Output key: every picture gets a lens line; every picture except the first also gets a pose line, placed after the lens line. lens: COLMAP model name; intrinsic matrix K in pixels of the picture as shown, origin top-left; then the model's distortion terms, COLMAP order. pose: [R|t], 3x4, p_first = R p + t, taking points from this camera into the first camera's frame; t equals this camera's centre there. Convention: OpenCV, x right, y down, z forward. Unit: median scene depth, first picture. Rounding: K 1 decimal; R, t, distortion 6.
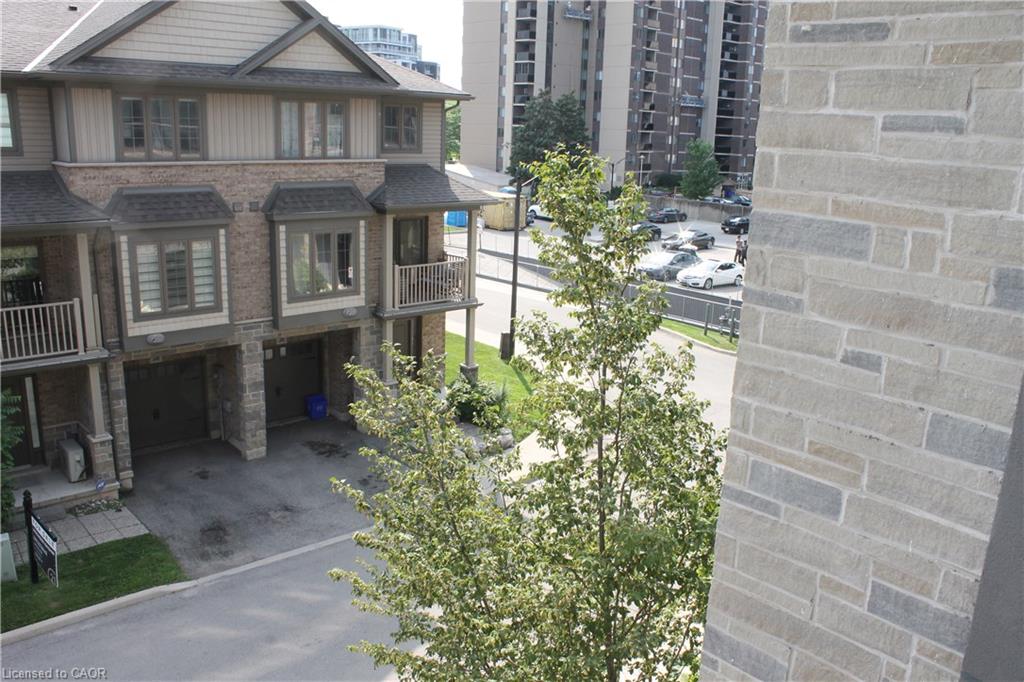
lens RADIAL K [[859.3, 0, 514.0], [0, 859.3, 344.4], [0, 0, 1]] dist [-0.116219, 0.063972]
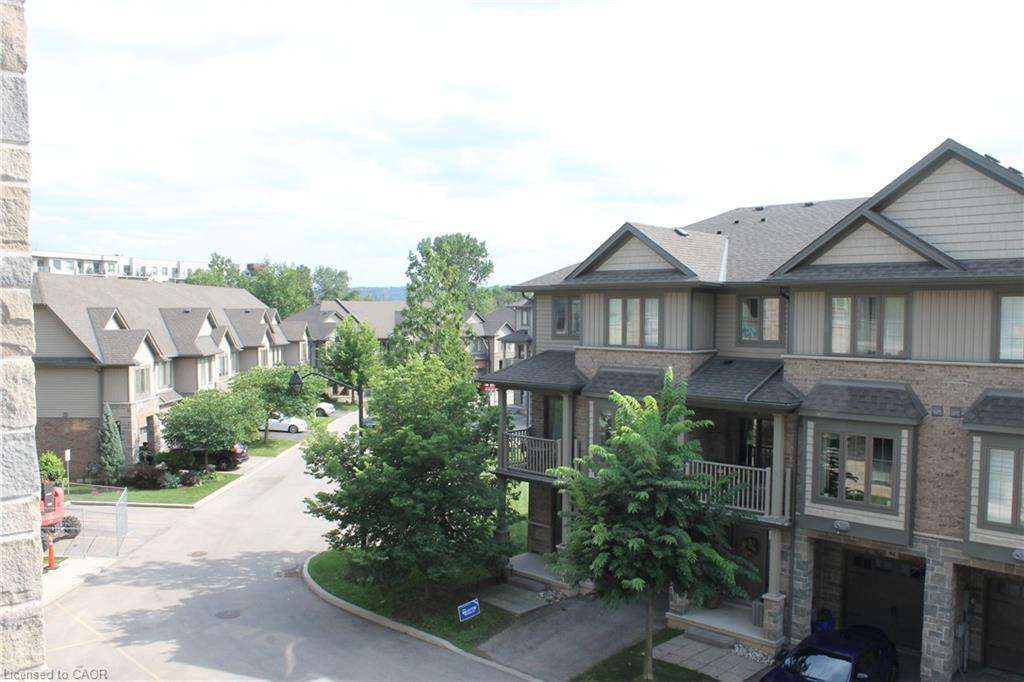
lens RADIAL K [[859.3, 0, 511.6], [0, 859.3, 352.1], [0, 0, 1]] dist [-0.116219, 0.063972]
pose [[0.080662, 0.017385, -0.996590, 0.619183], [-0.252963, 0.967469, -0.003598, -0.115982], [0.964108, 0.252391, 0.082436, 0.520614]]
